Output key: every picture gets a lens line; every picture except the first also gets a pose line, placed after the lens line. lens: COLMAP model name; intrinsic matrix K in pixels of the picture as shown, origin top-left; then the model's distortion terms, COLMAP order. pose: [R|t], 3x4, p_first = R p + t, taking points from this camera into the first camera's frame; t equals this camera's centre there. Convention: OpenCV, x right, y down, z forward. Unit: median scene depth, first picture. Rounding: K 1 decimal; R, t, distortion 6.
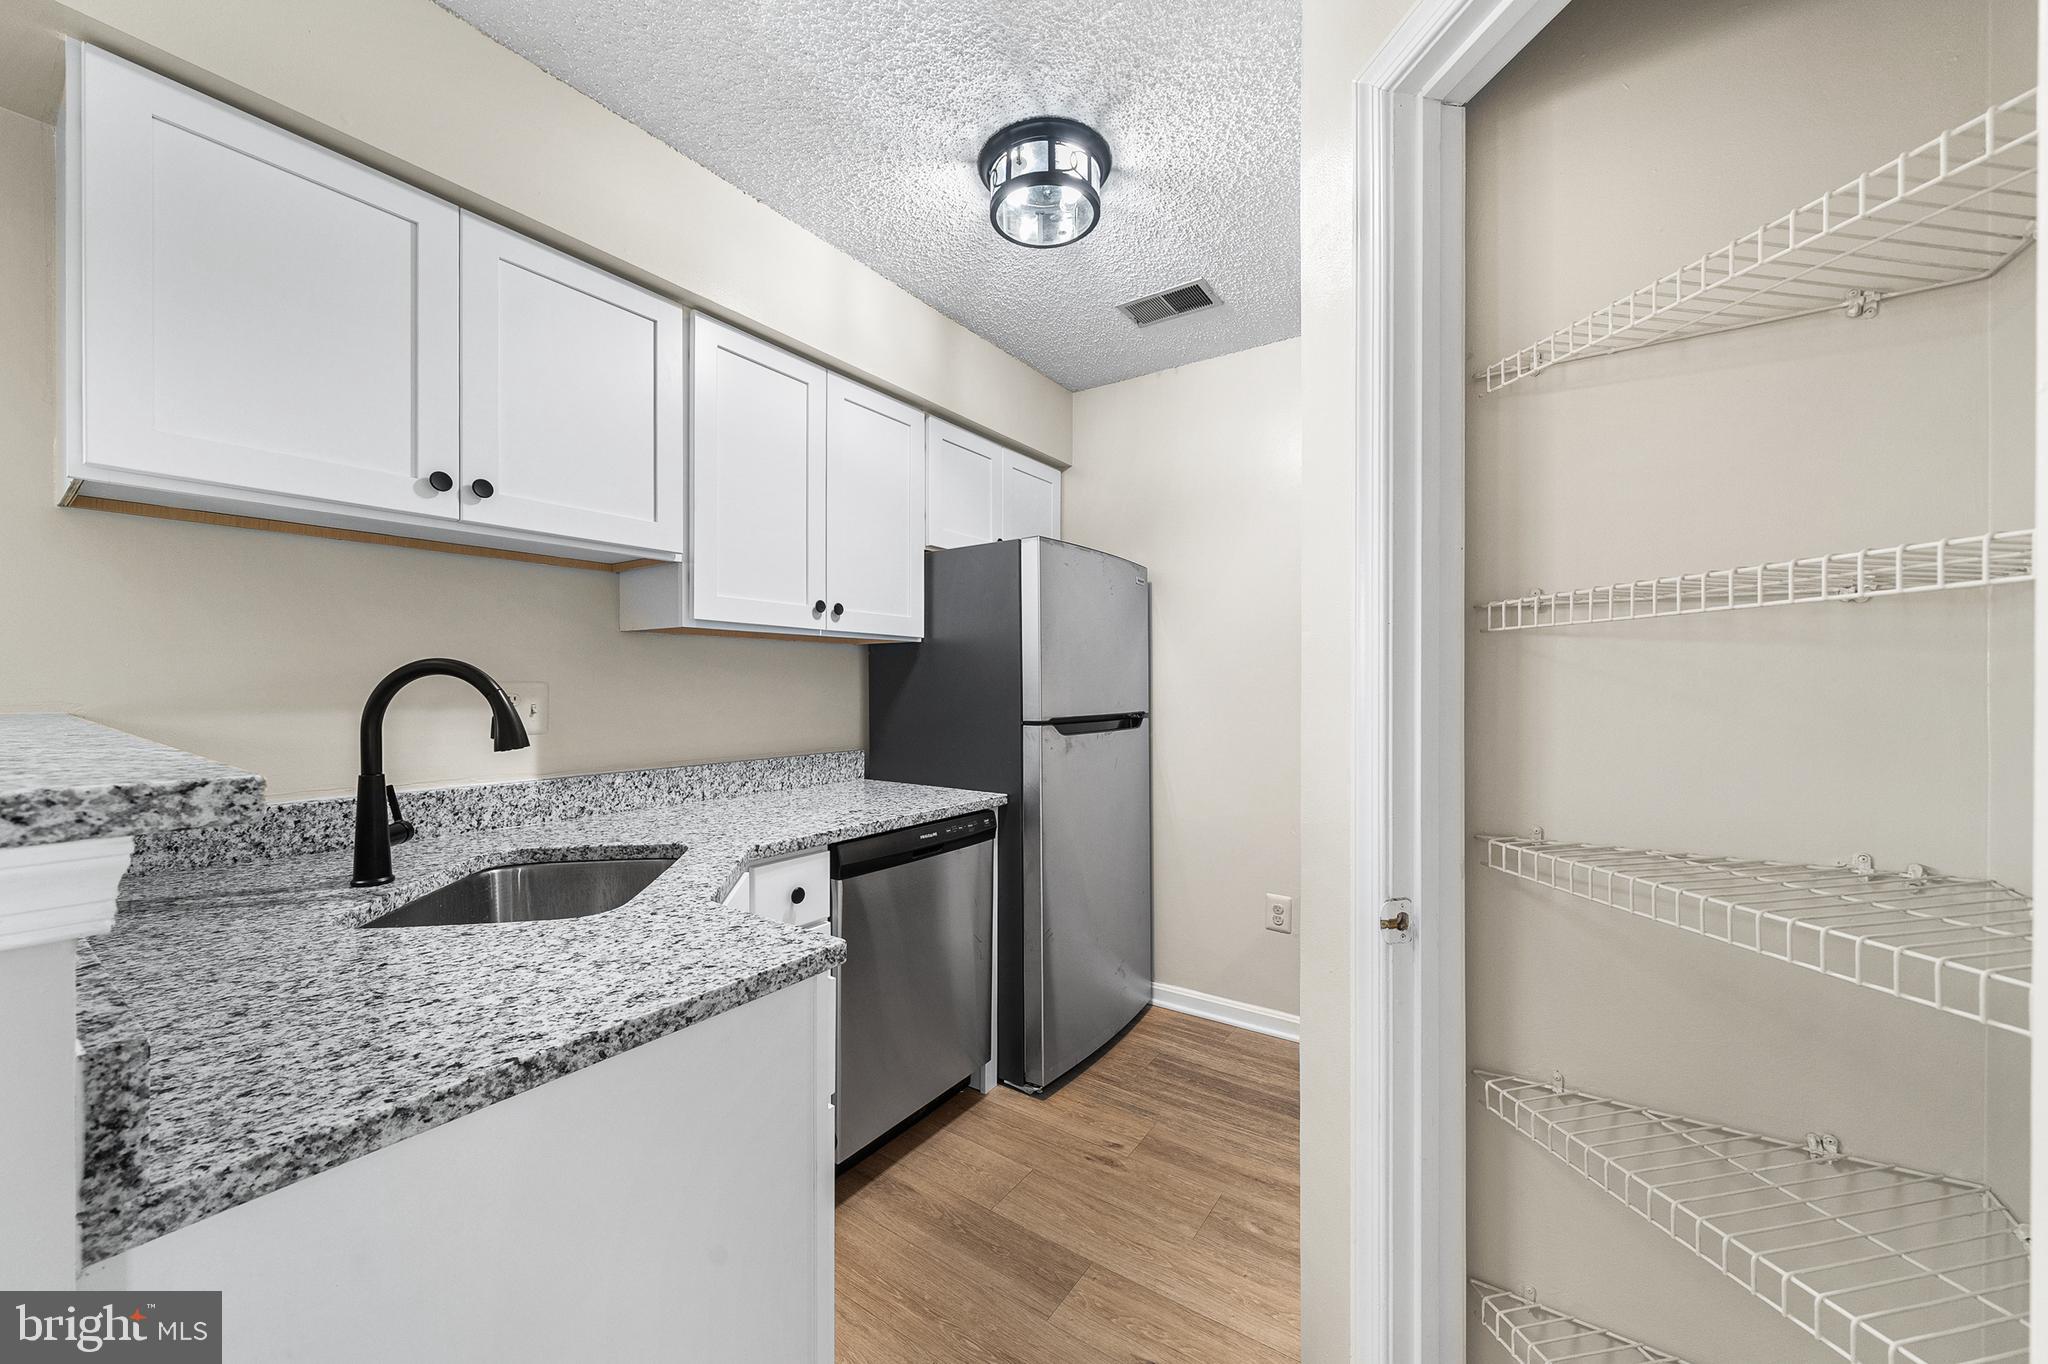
lens RADIAL K [[737.2, 0, 1016.3], [0, 737.2, 681.2], [0, 0, 1]] dist [-0.003934, -0.000252]
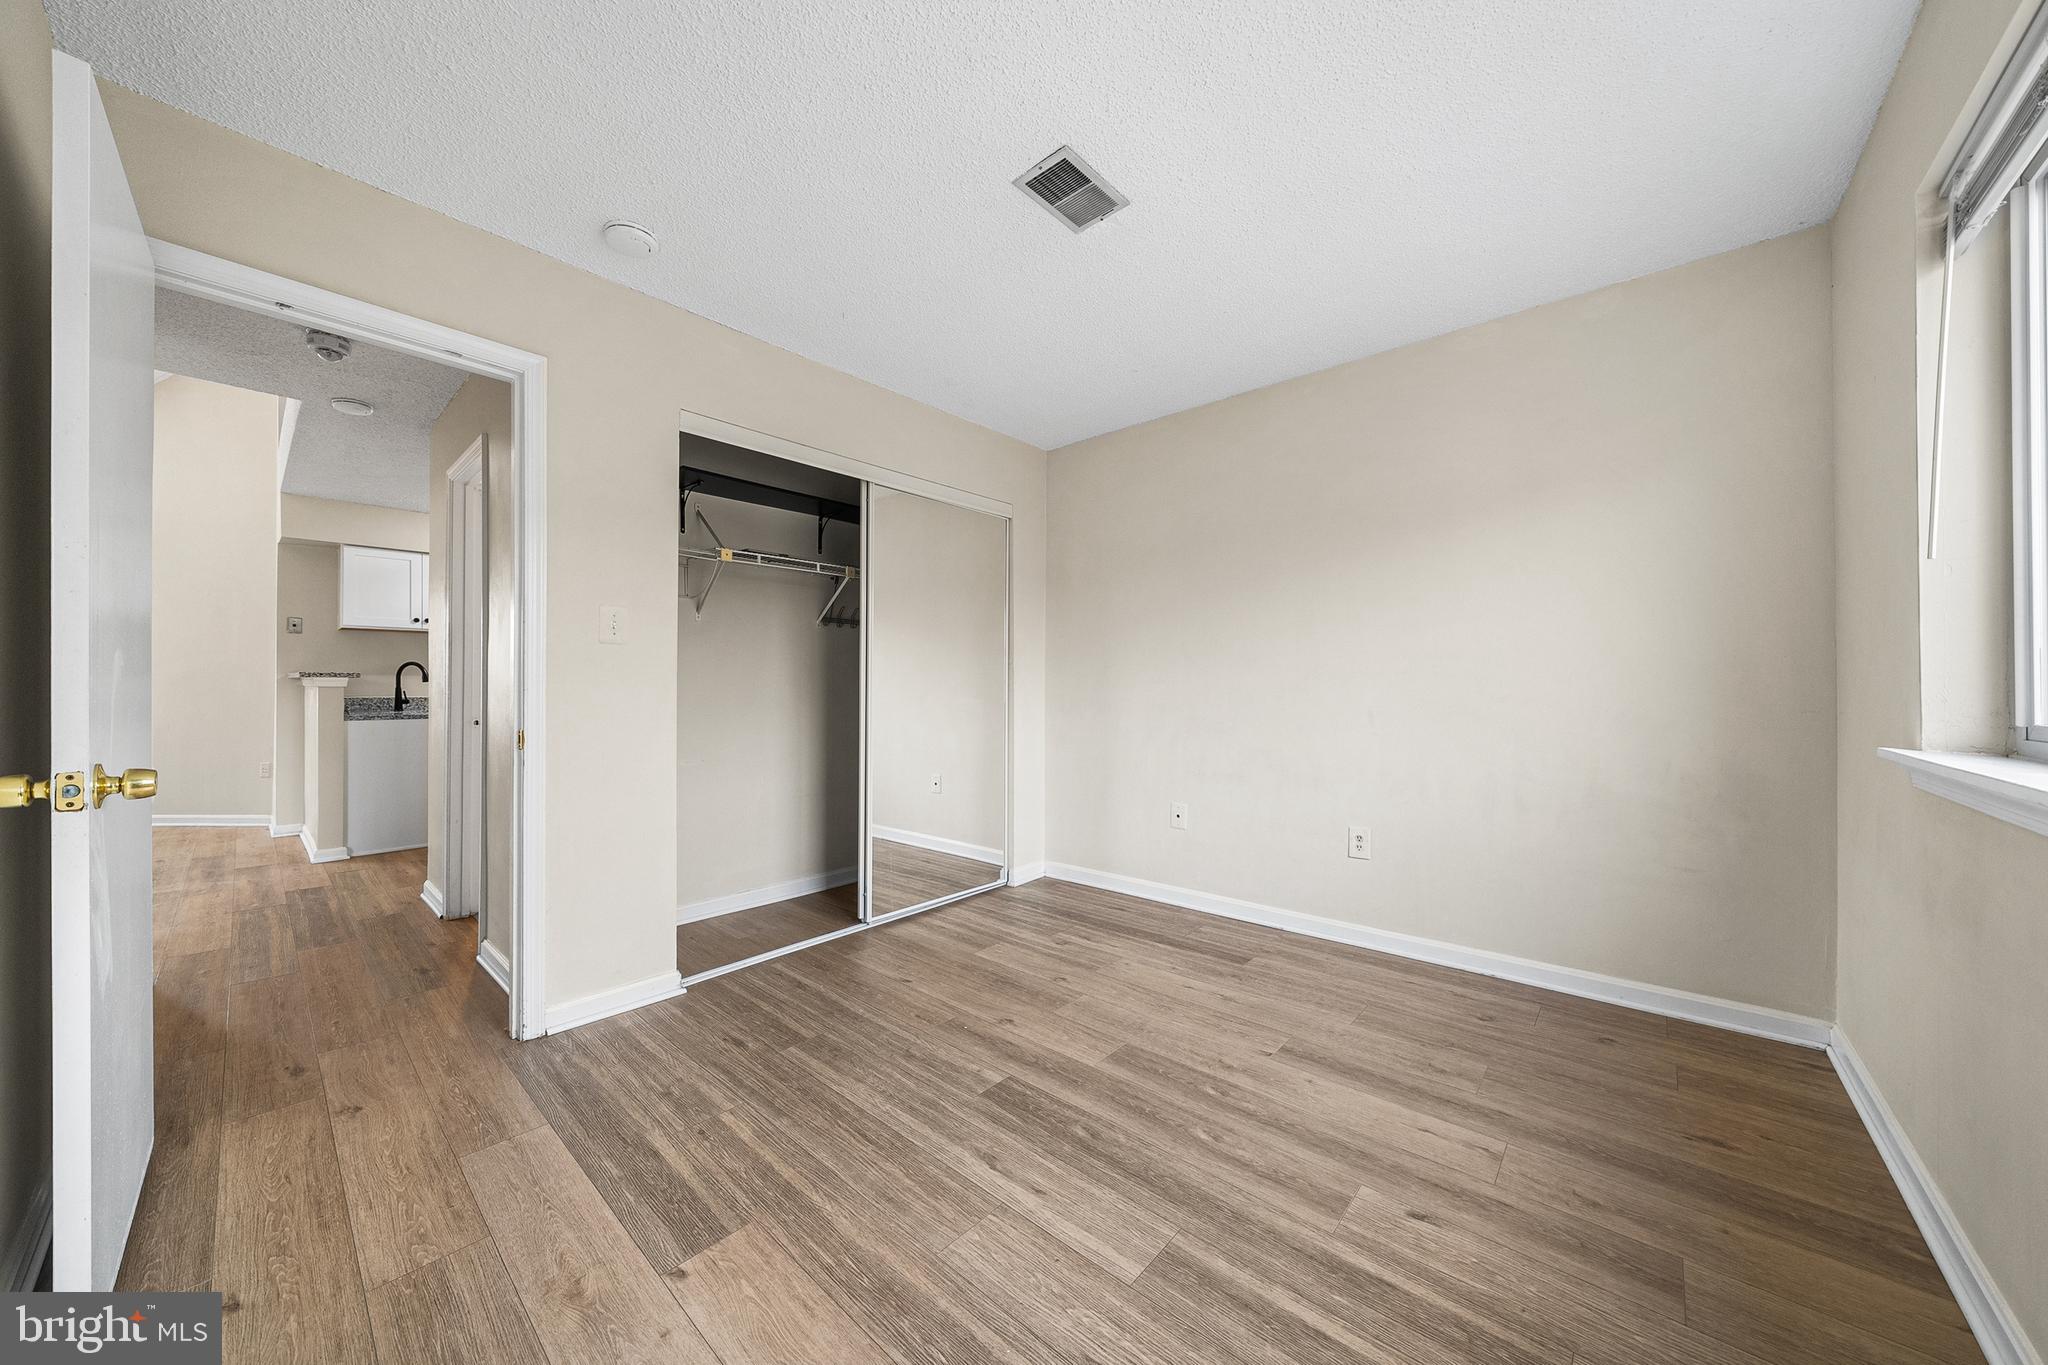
lens RADIAL K [[696.0, 0, 1013.9], [0, 696.0, 686.6], [0, 0, 1]] dist [-0.000624, 0.000058]
pose [[0.992687, 0.001196, -0.120714, 3.499762], [-0.001393, 0.999998, -0.001546, 0.126466], [0.120712, 0.001703, 0.992686, -2.875664]]
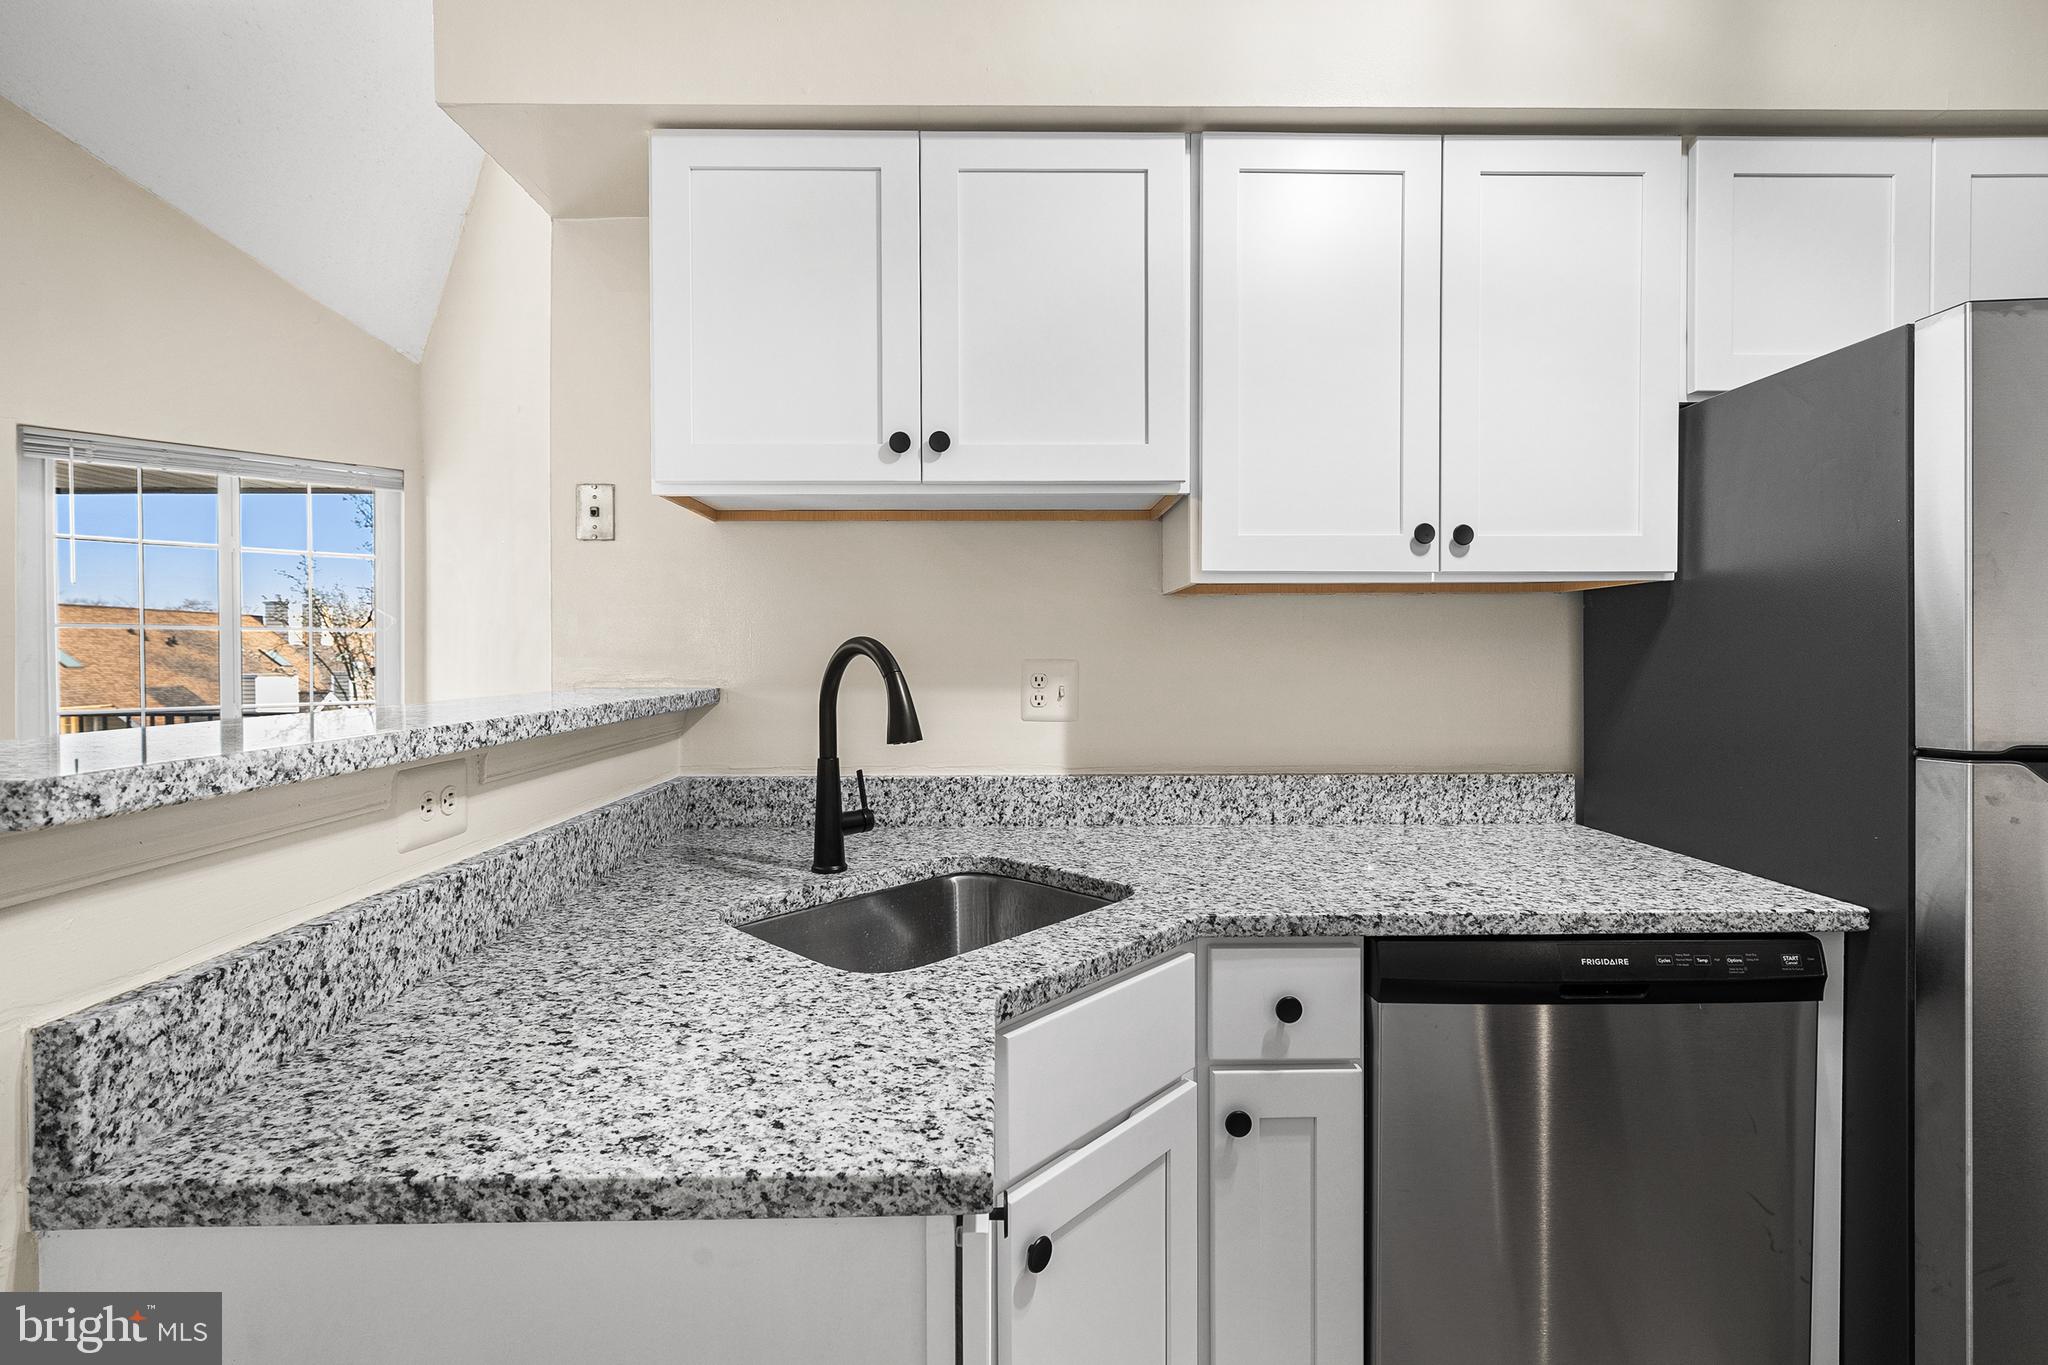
lens RADIAL K [[890.3, 0, 1023.4], [0, 890.3, 666.6], [0, 0, 1]] dist [-0.001209, 0.000587]
pose [[0.593269, 0.005410, -0.804986, 0.224056], [0.007107, 0.999903, 0.011958, -0.005812], [0.804973, -0.012815, 0.593173, 0.522097]]
